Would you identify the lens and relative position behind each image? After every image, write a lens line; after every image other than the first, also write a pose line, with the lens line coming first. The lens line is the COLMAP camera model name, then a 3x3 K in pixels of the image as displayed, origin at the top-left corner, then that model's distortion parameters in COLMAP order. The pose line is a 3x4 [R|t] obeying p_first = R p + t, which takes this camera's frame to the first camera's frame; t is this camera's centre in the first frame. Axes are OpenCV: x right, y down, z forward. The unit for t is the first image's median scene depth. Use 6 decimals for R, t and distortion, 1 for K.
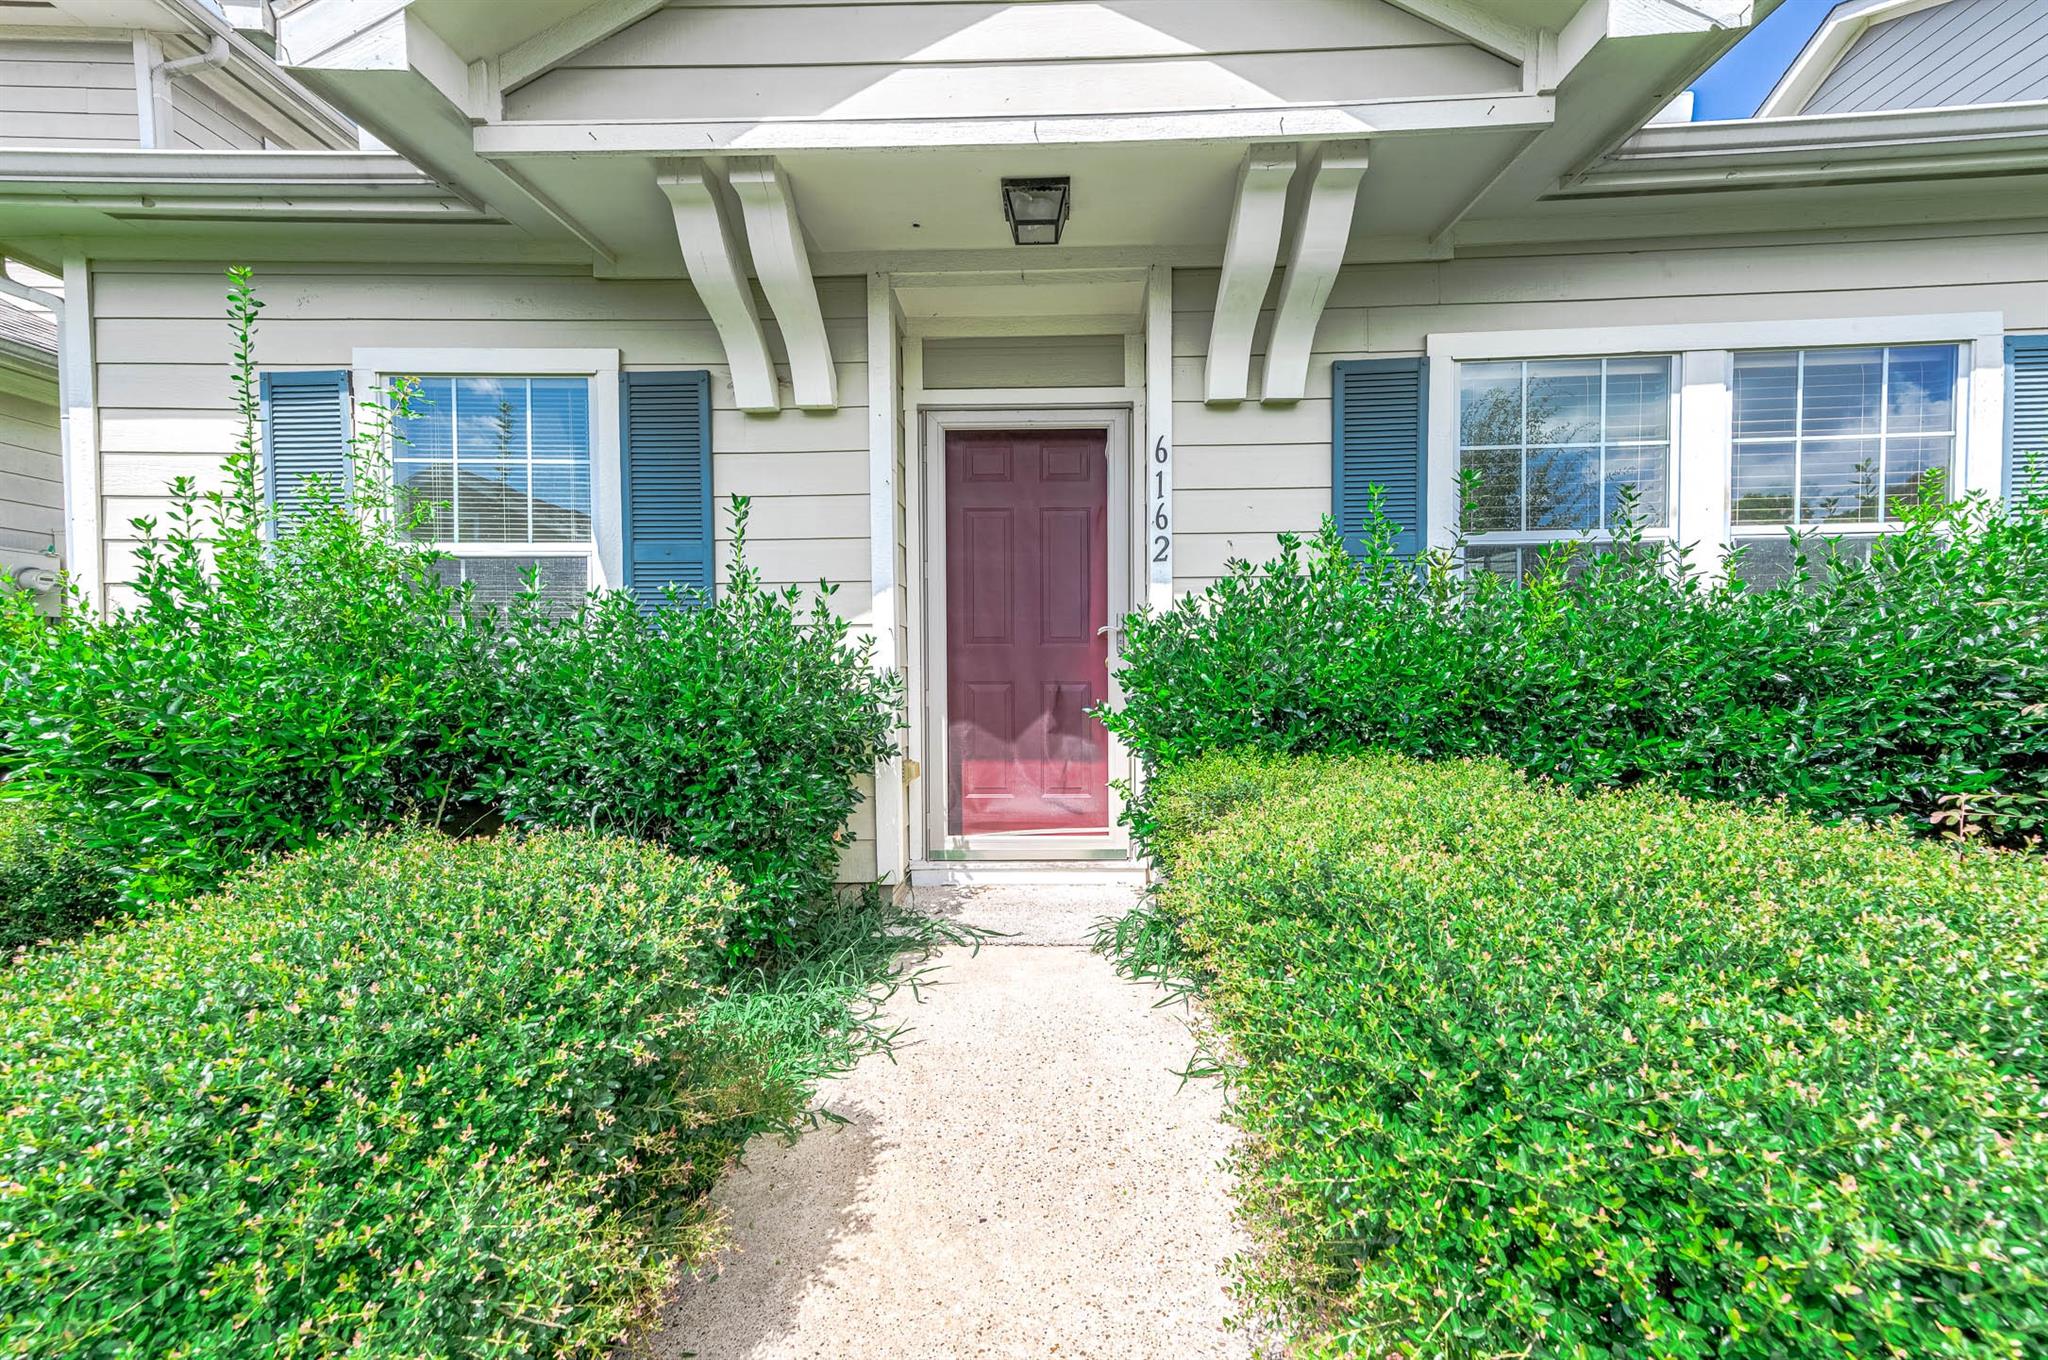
lens RADIAL K [[809.0, 0, 1015.2], [0, 809.0, 680.7], [0, 0, 1]] dist [0.015641, 0.000158]
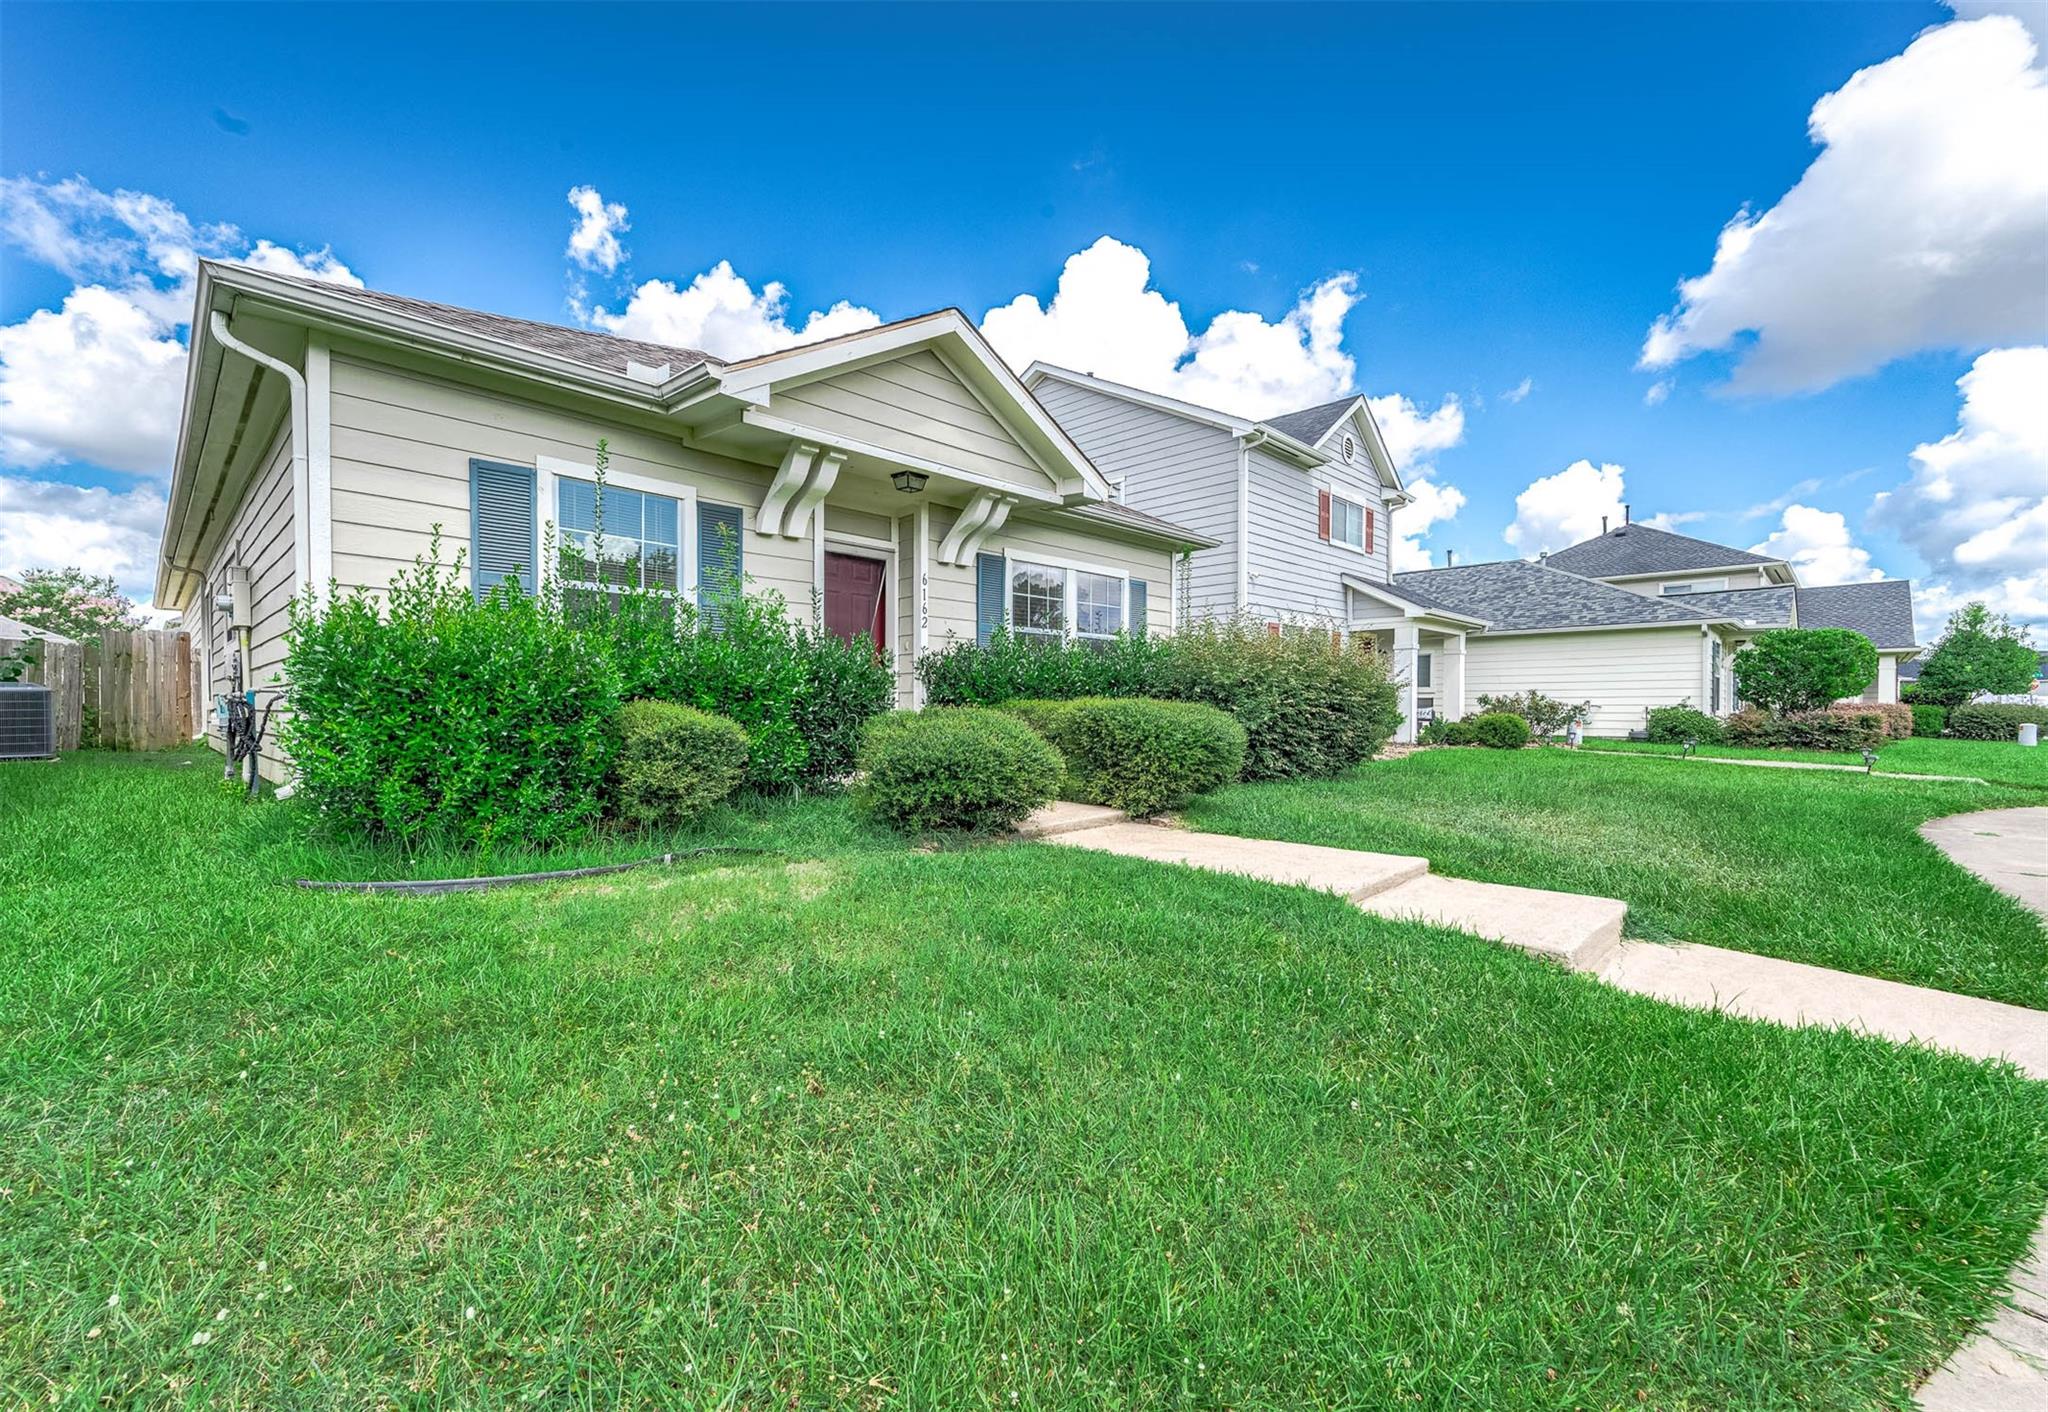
lens RADIAL K [[846.7, 0, 1017.6], [0, 846.7, 714.7], [0, 0, 1]] dist [0.003606, 0.000251]
pose [[0.670227, -0.000506, 0.742156, -1.422184], [0.005003, 0.999980, -0.003836, 0.112007], [-0.742139, 0.006285, 0.670216, -0.806578]]
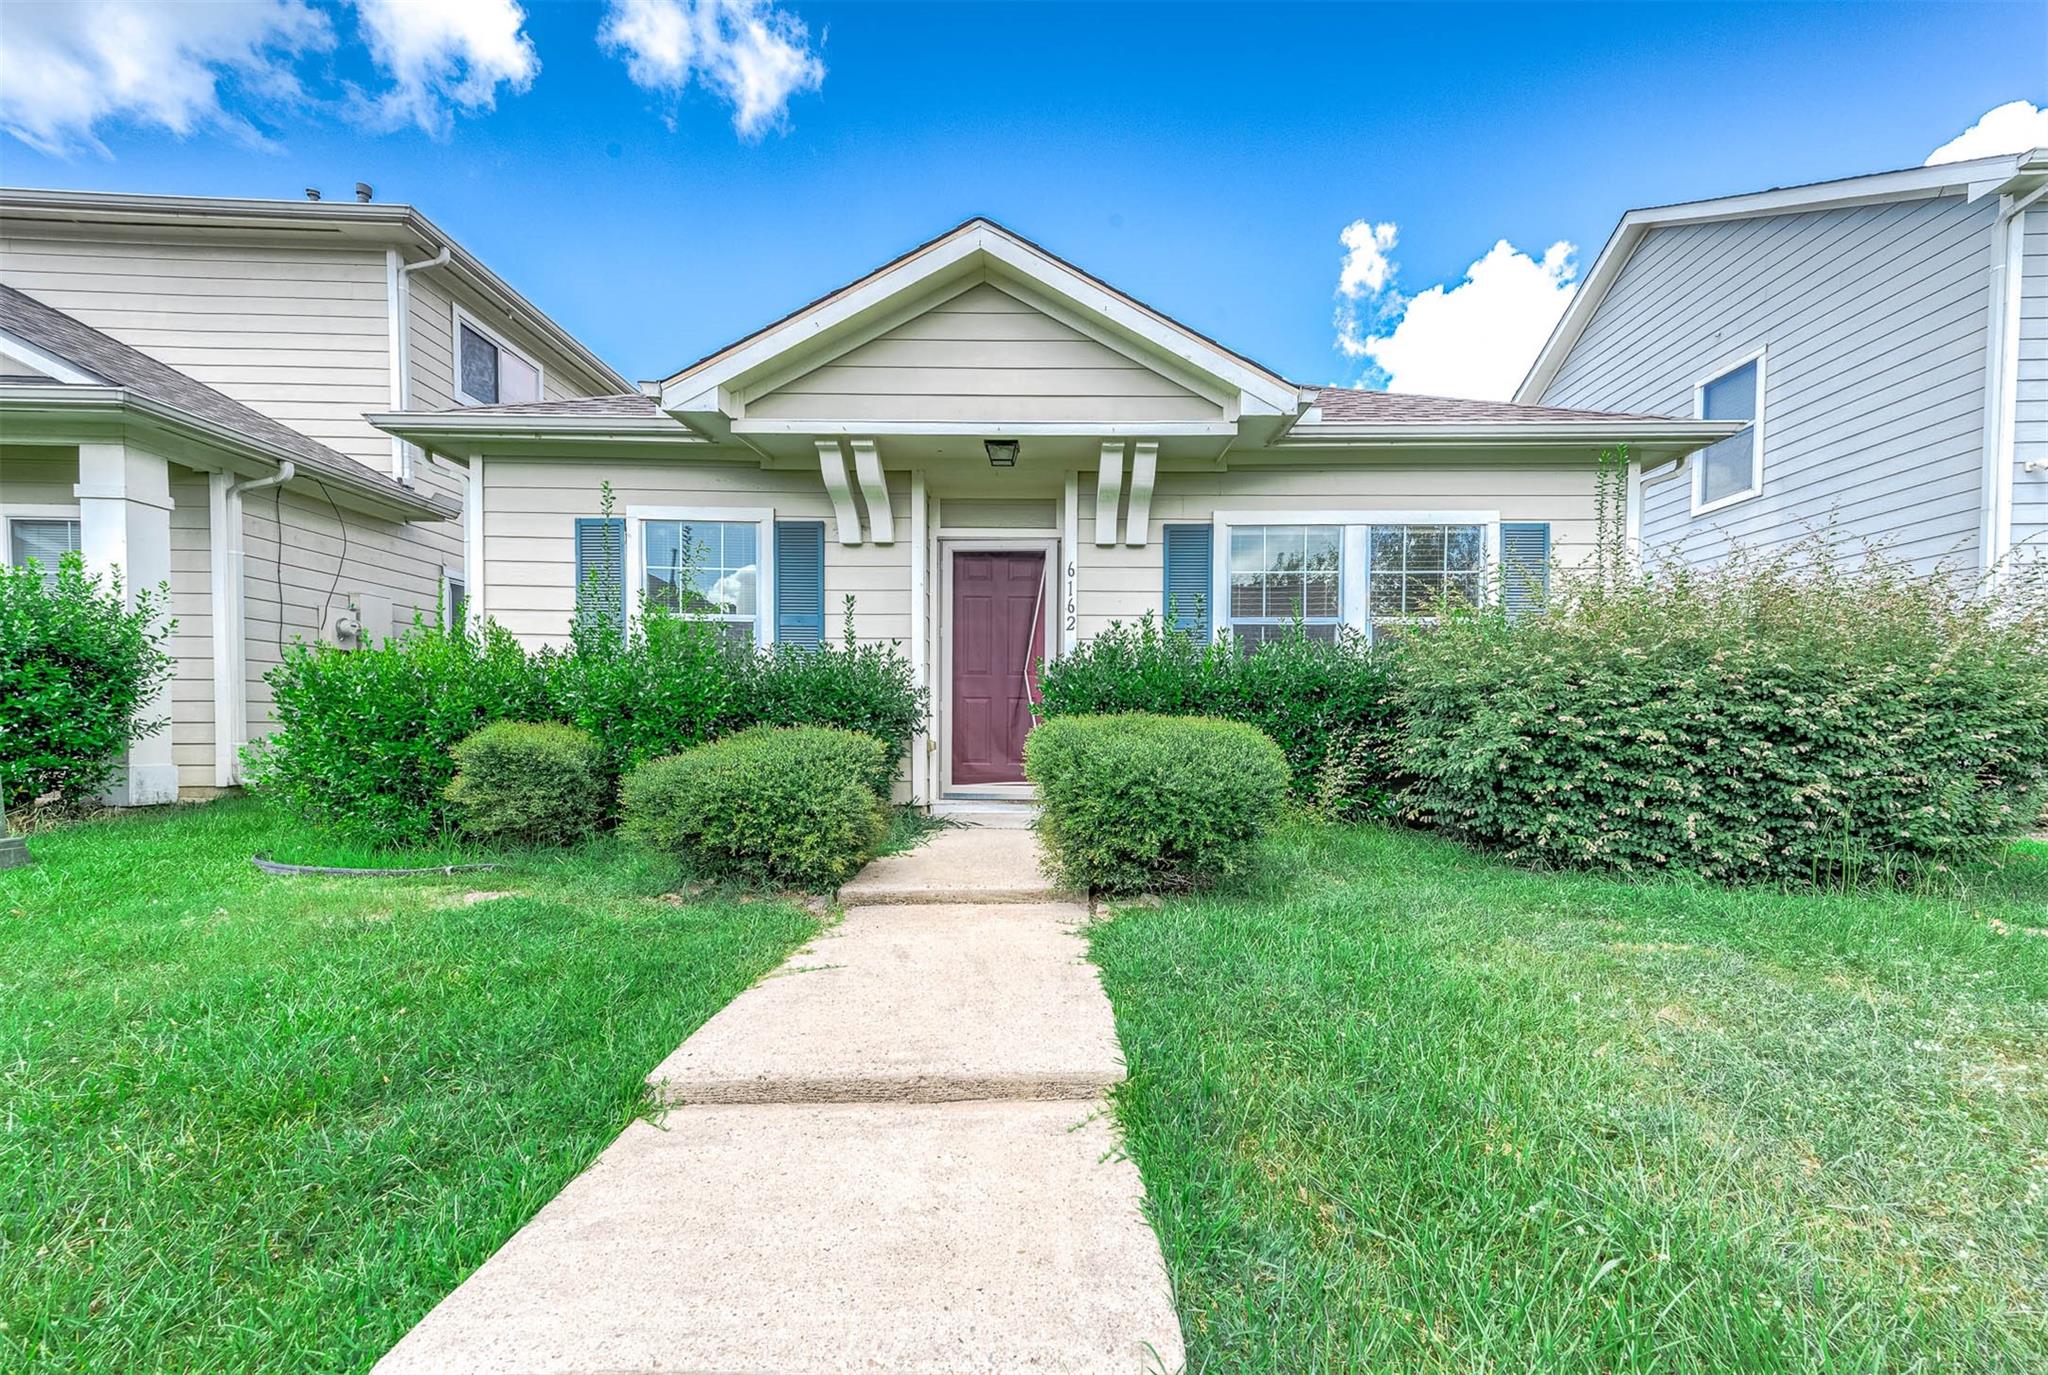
lens RADIAL K [[879.1, 0, 1041.2], [0, 879.1, 723.7], [0, 0, 1]] dist [0.017111, 0.000807]
pose [[0.999604, 0.013018, 0.024940, 0.066091], [-0.012655, 0.999813, -0.014647, 0.094107], [-0.025126, 0.014326, 0.999582, -0.976406]]
